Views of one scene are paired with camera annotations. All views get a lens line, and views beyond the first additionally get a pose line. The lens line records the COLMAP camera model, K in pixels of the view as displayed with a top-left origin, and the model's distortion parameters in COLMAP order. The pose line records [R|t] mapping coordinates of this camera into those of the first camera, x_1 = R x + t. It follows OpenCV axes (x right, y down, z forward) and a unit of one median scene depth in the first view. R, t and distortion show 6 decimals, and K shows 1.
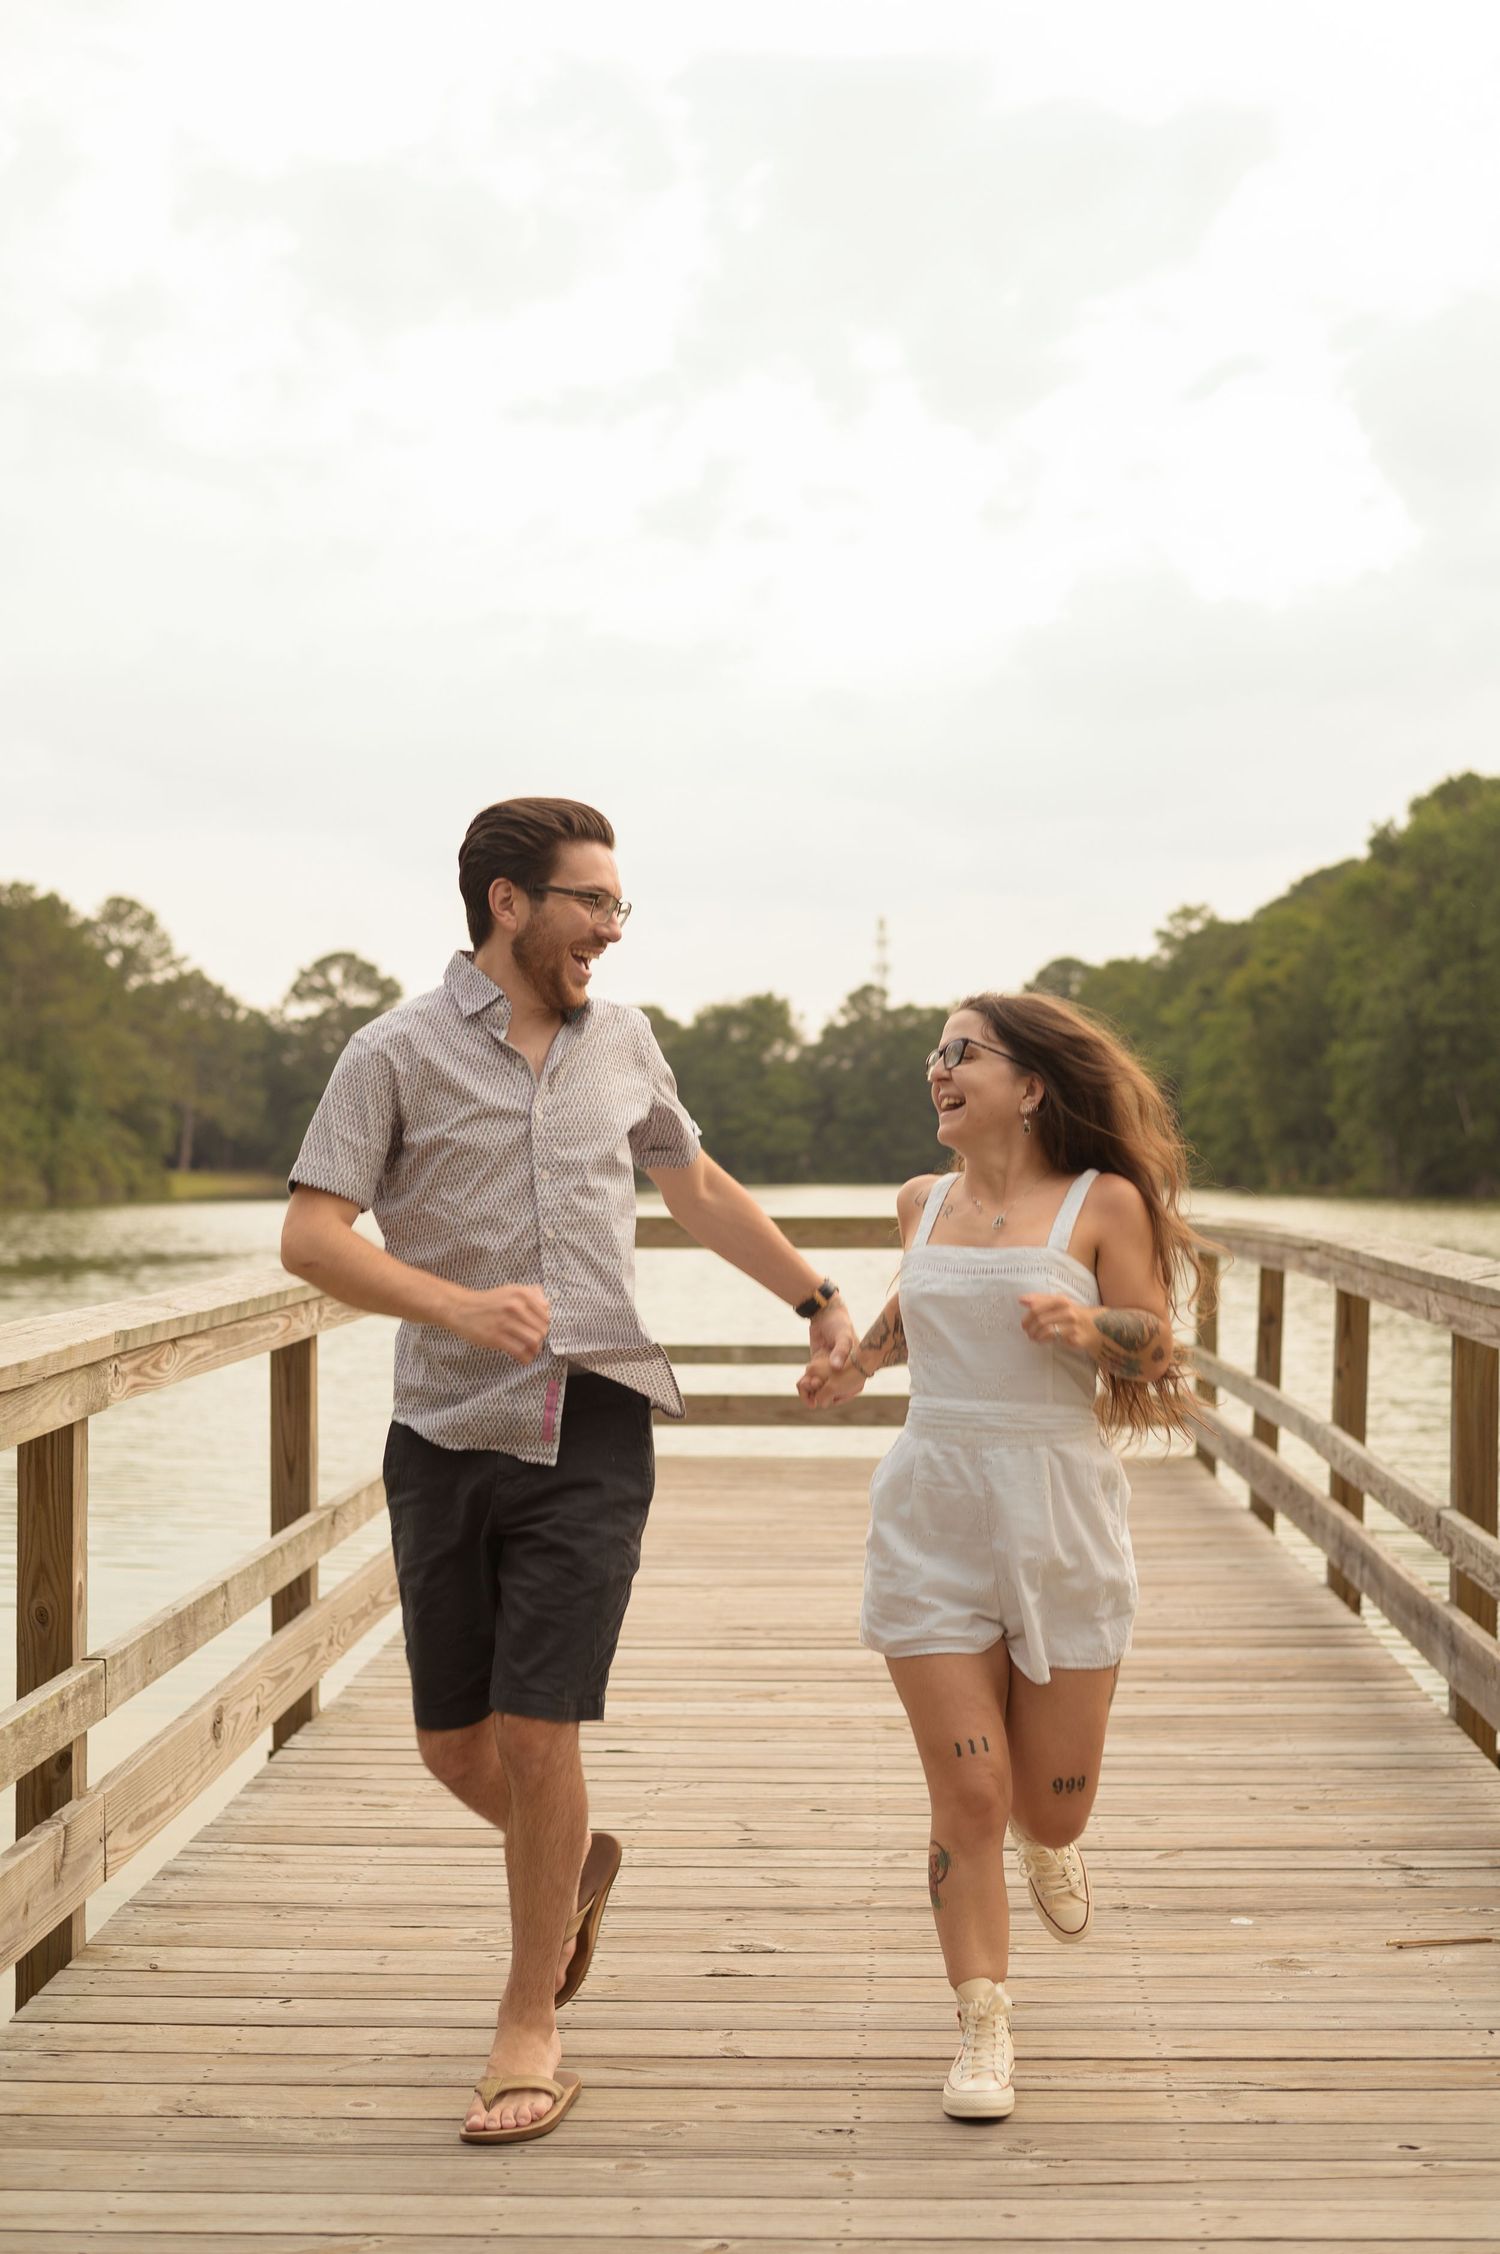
lens RADIAL K [[3112.3, 0, 748.5], [0, 3112.3, 1127.1], [0, 0, 1]] dist [-0.008674, 0.000000]
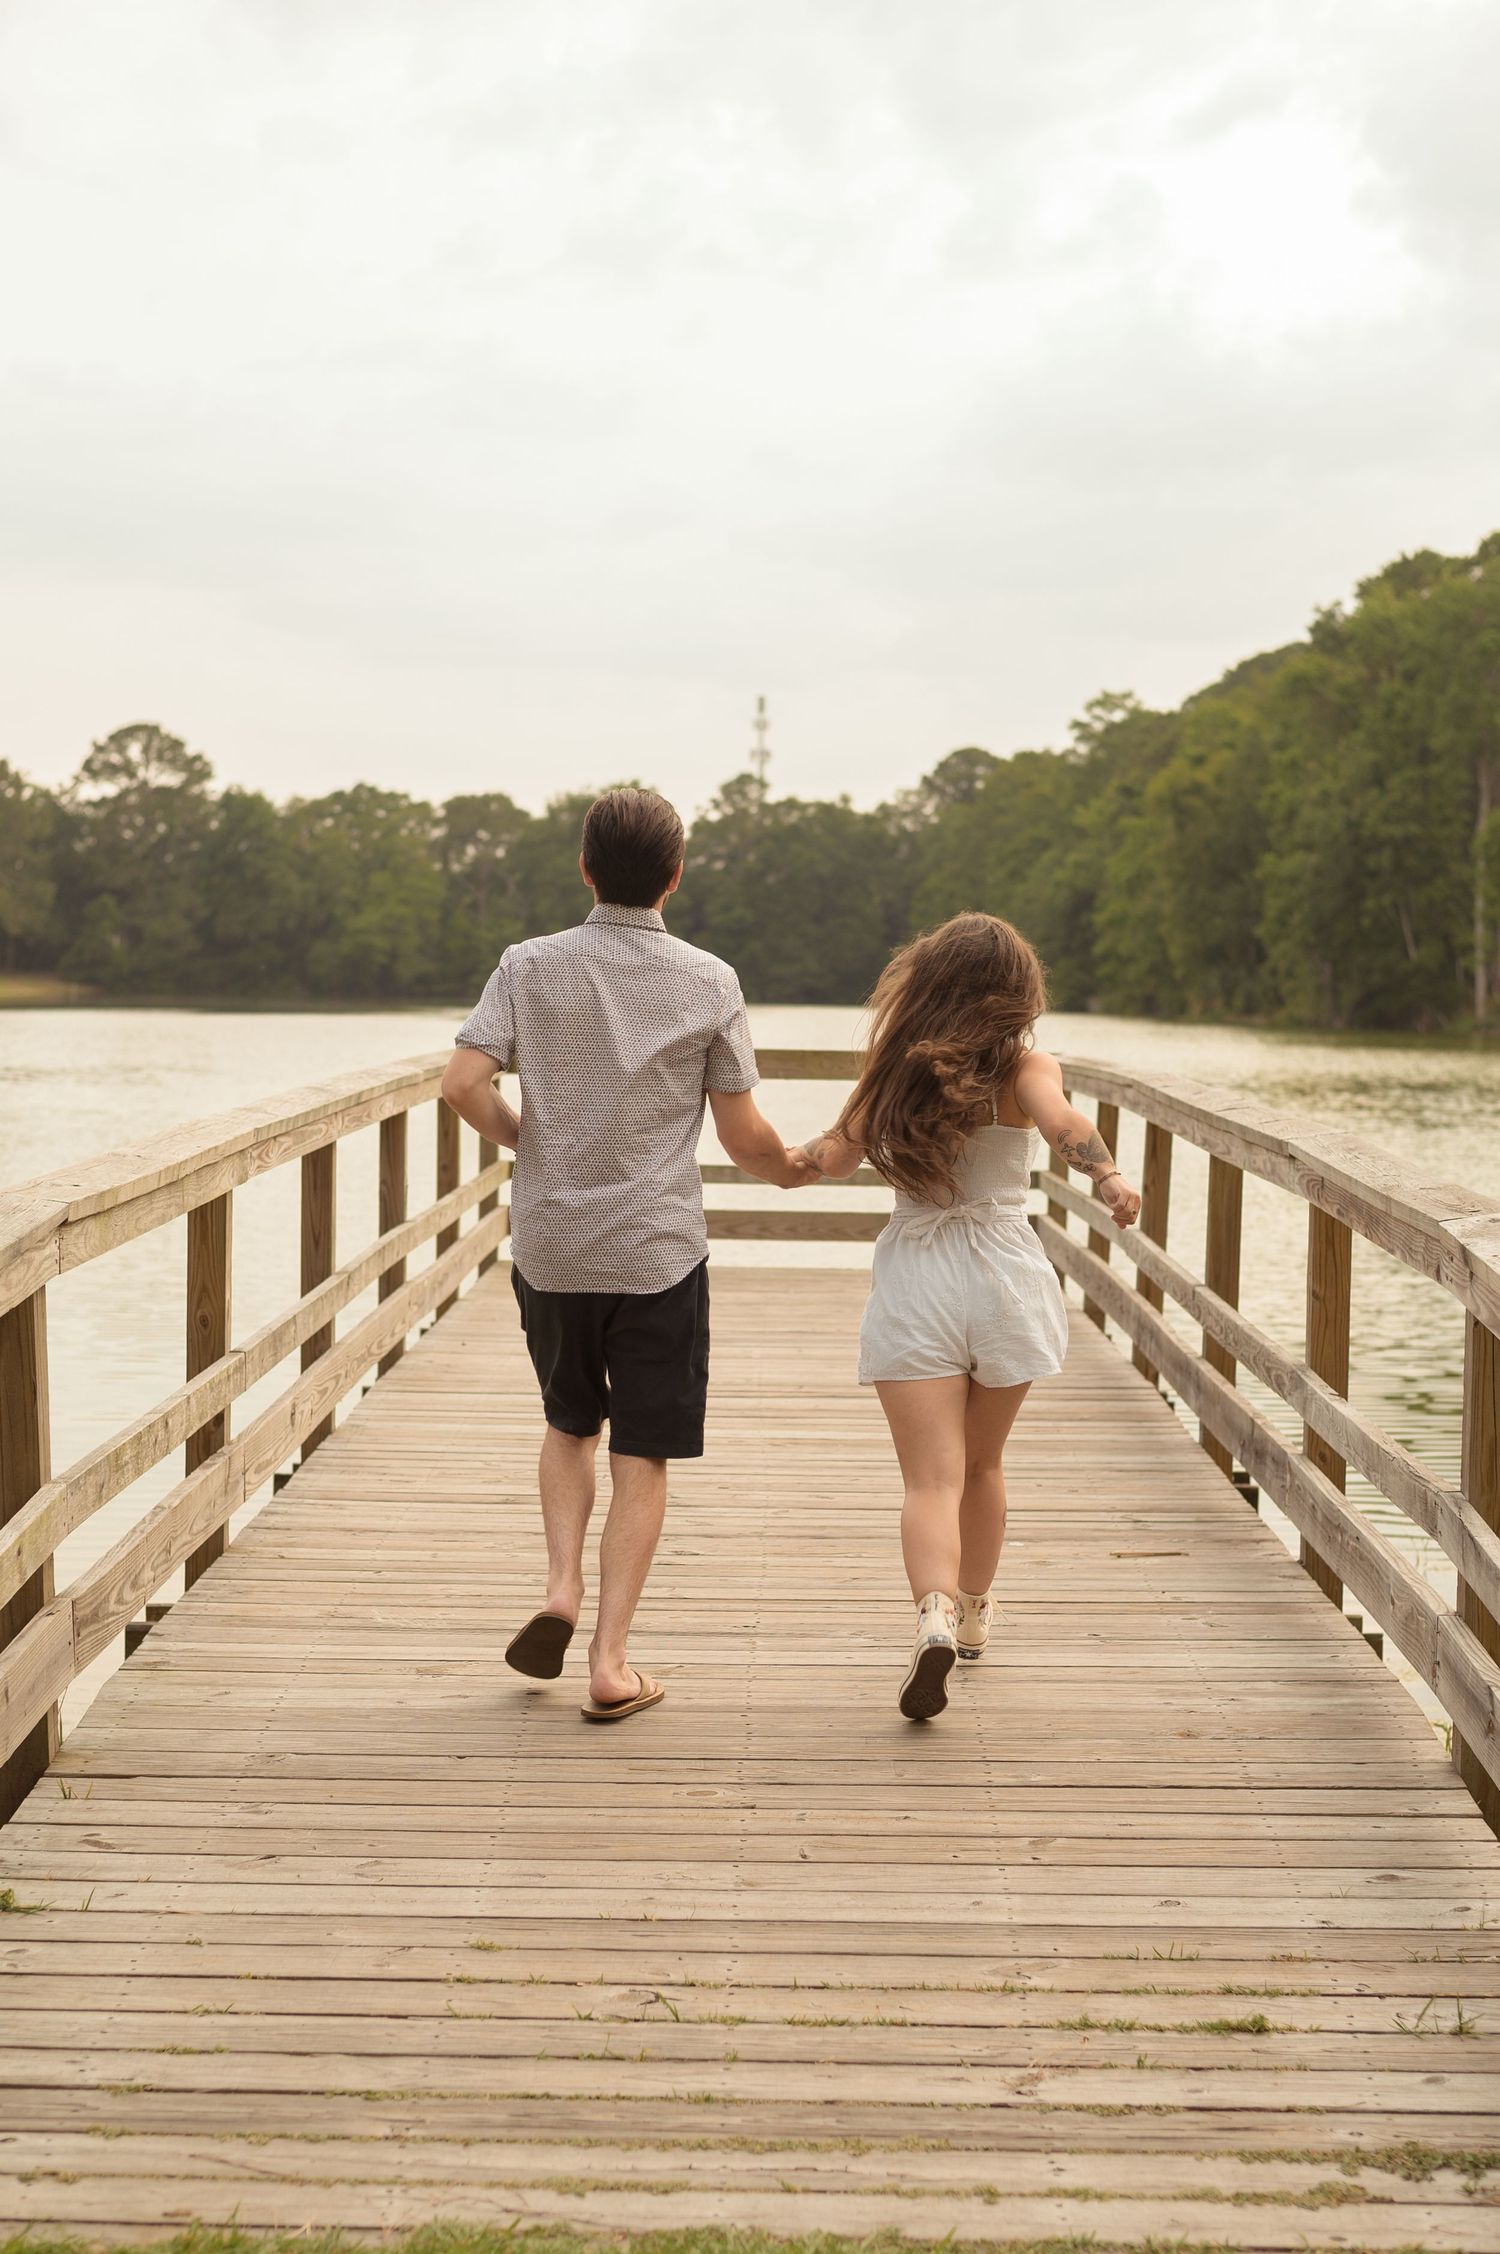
lens RADIAL K [[3112.3, 0, 750.5], [0, 3112.3, 1128.2], [0, 0, 1]] dist [-0.008674, 0.000000]
pose [[0.999069, 0.018038, 0.039196, -0.021748], [-0.020188, 0.998272, 0.055183, -0.014826], [-0.038133, -0.055923, 0.997707, -0.352135]]
